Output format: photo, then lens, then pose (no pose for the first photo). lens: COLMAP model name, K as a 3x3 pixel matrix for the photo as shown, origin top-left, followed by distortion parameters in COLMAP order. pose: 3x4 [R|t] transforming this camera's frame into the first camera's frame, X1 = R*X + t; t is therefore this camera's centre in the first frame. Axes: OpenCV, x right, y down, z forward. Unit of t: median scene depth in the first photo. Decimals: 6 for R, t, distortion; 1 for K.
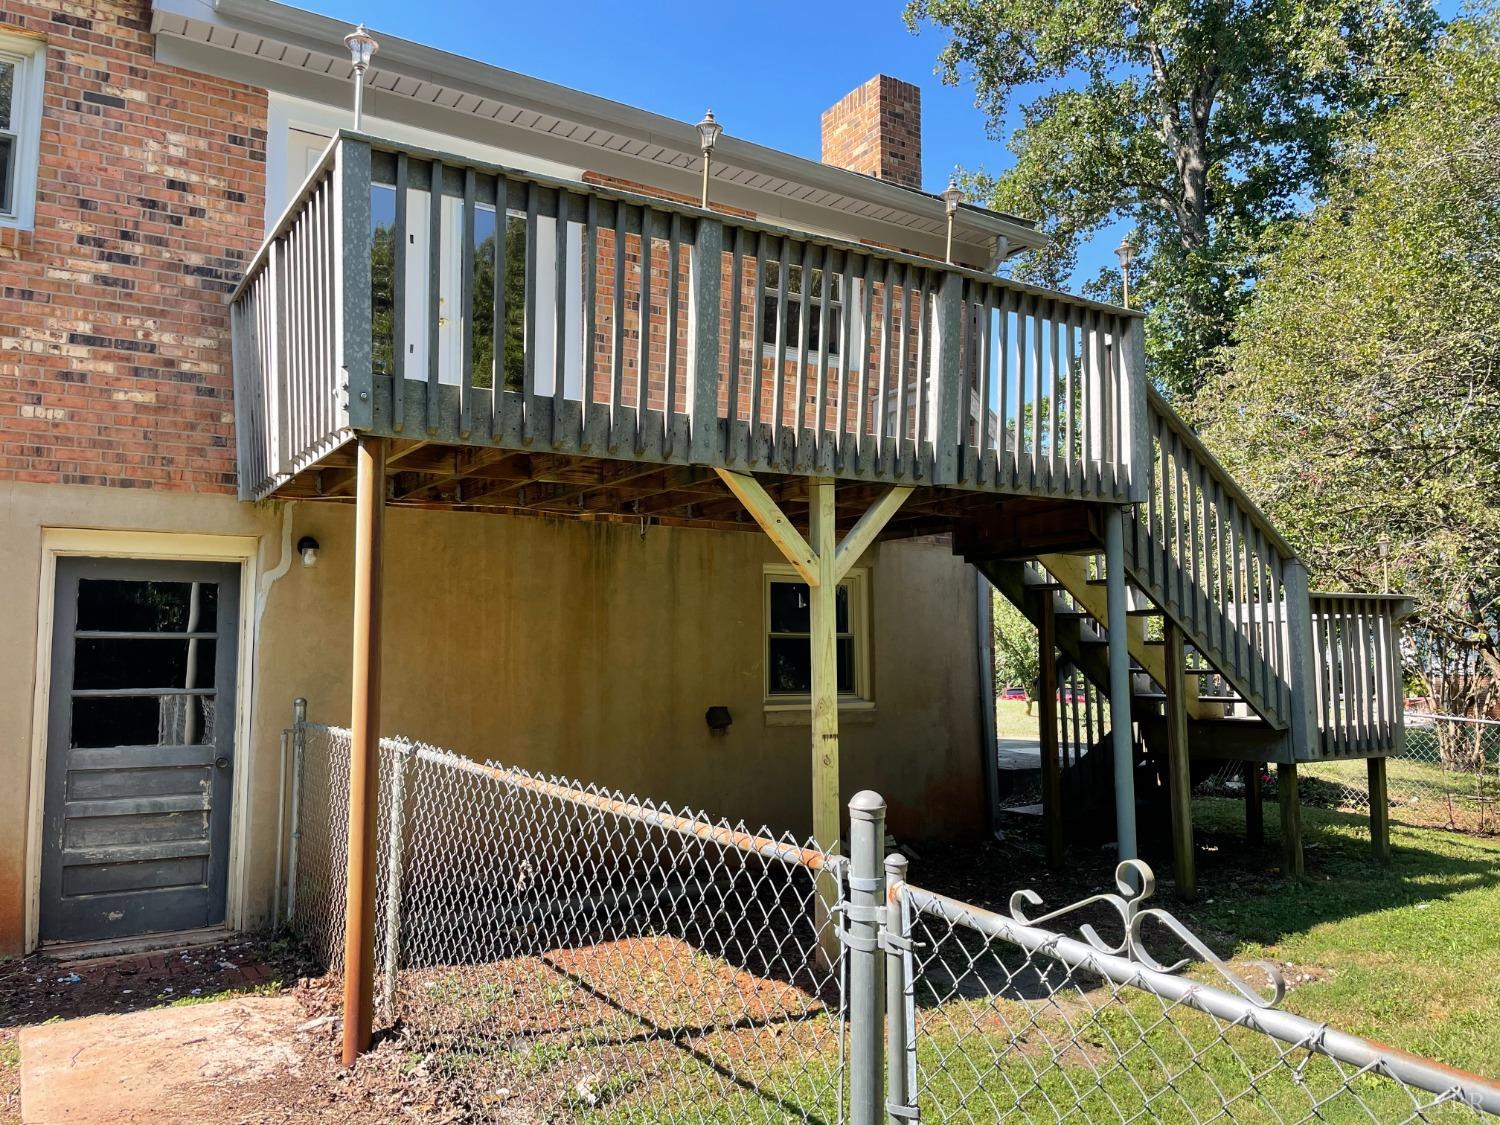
lens RADIAL K [[1126.7, 0, 746.1], [0, 1126.7, 551.8], [0, 0, 1]] dist [0.094985, -0.108537]
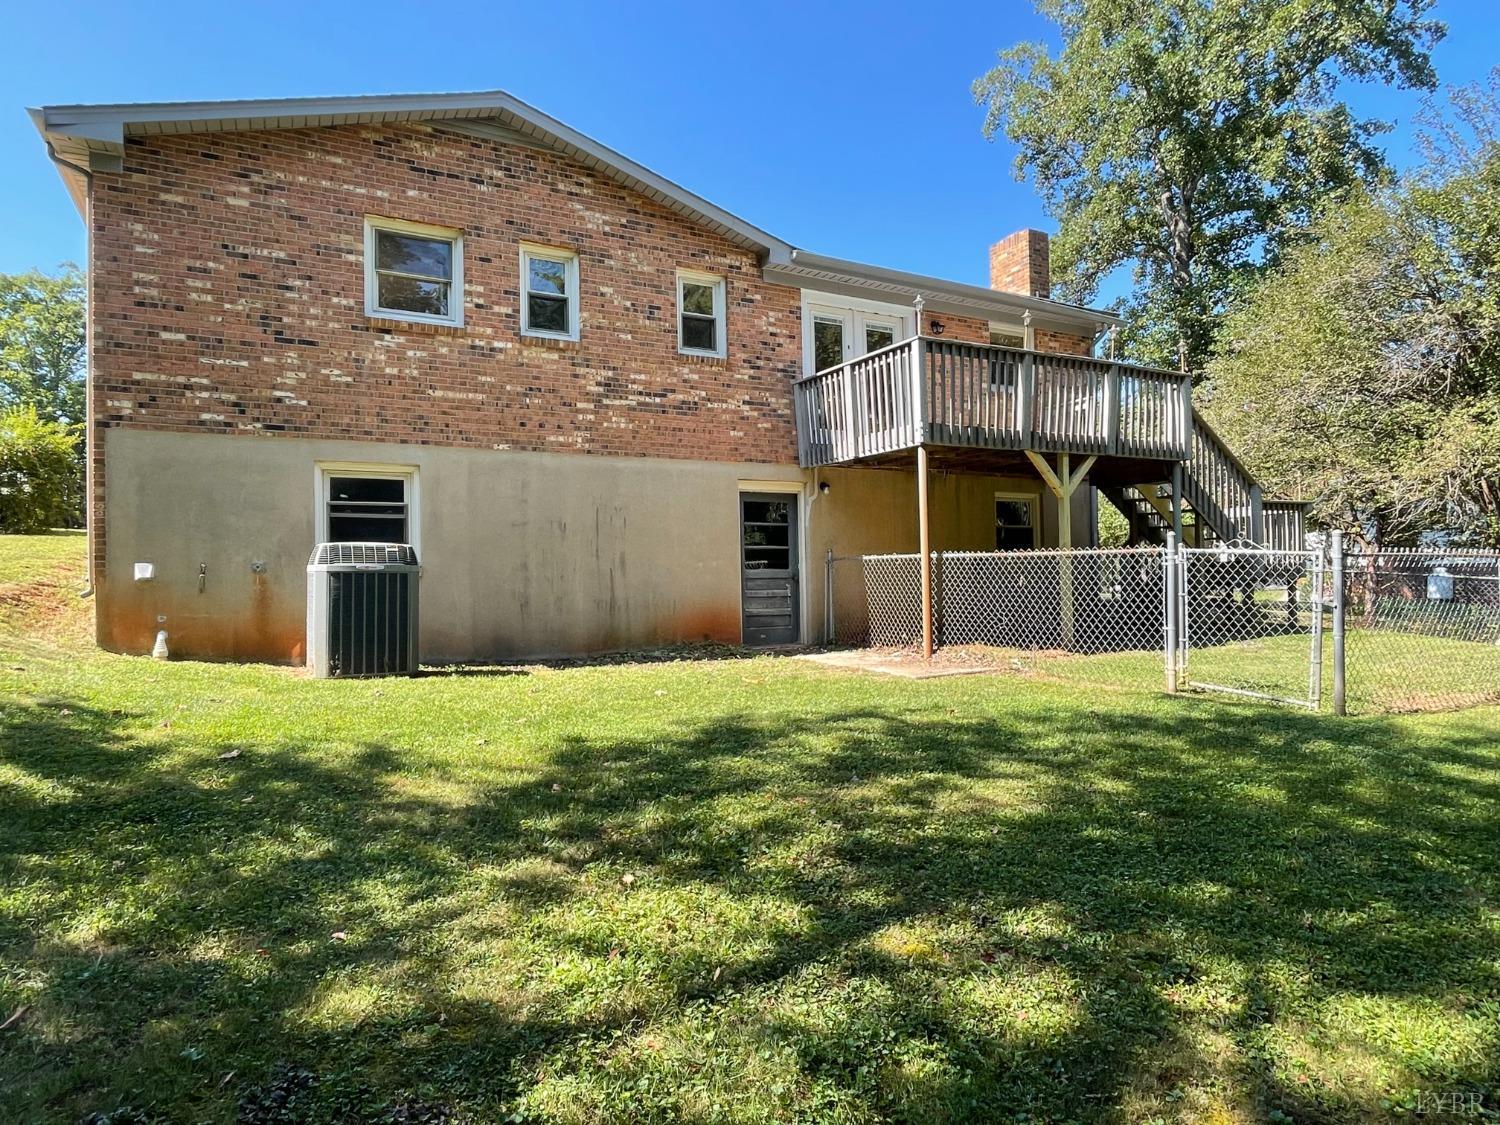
lens RADIAL K [[873.6, 0, 750.0], [0, 873.6, 562.5], [0, 0, 1]] dist [0.003827, 0.001772]
pose [[0.998078, -0.013214, -0.060540, -0.438905], [0.017770, 0.997000, 0.075340, 0.013529], [0.059363, -0.076271, 0.995318, -0.830495]]
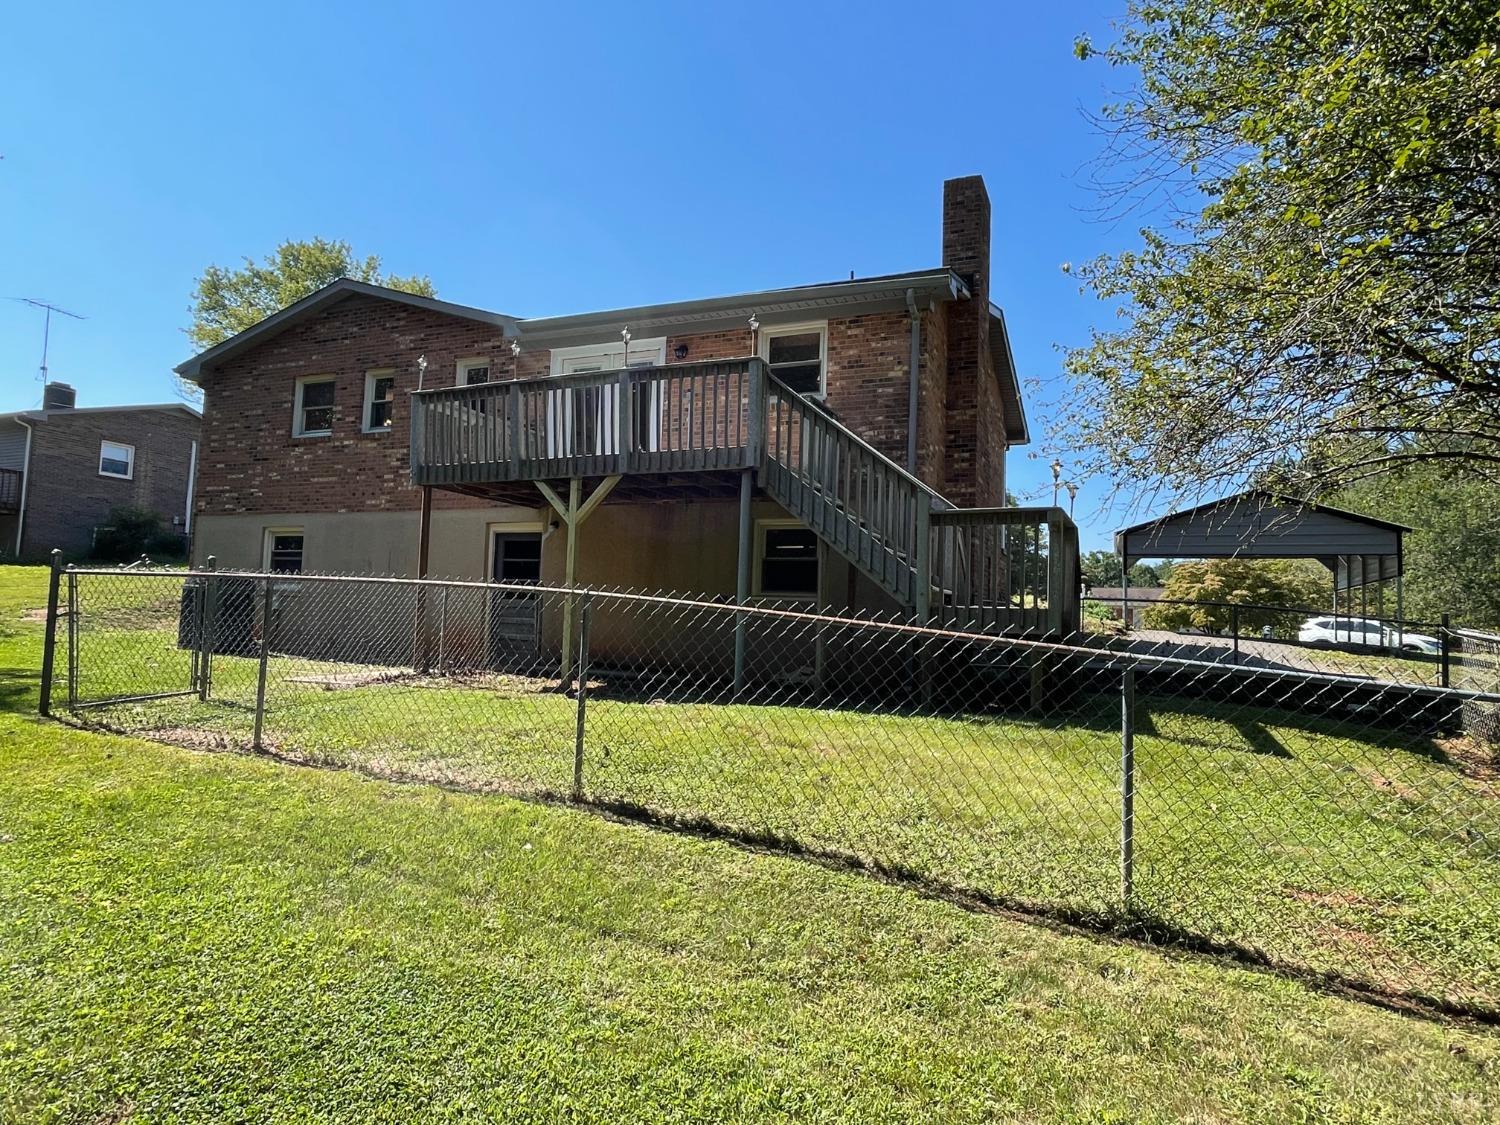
lens RADIAL K [[873.6, 0, 750.0], [0, 873.6, 562.5], [0, 0, 1]] dist [0.003827, 0.001772]
pose [[0.573268, -0.032487, -0.818723, 1.505711], [0.042334, 0.999053, -0.010001, 0.121909], [0.818273, -0.028926, 0.574101, 0.237396]]
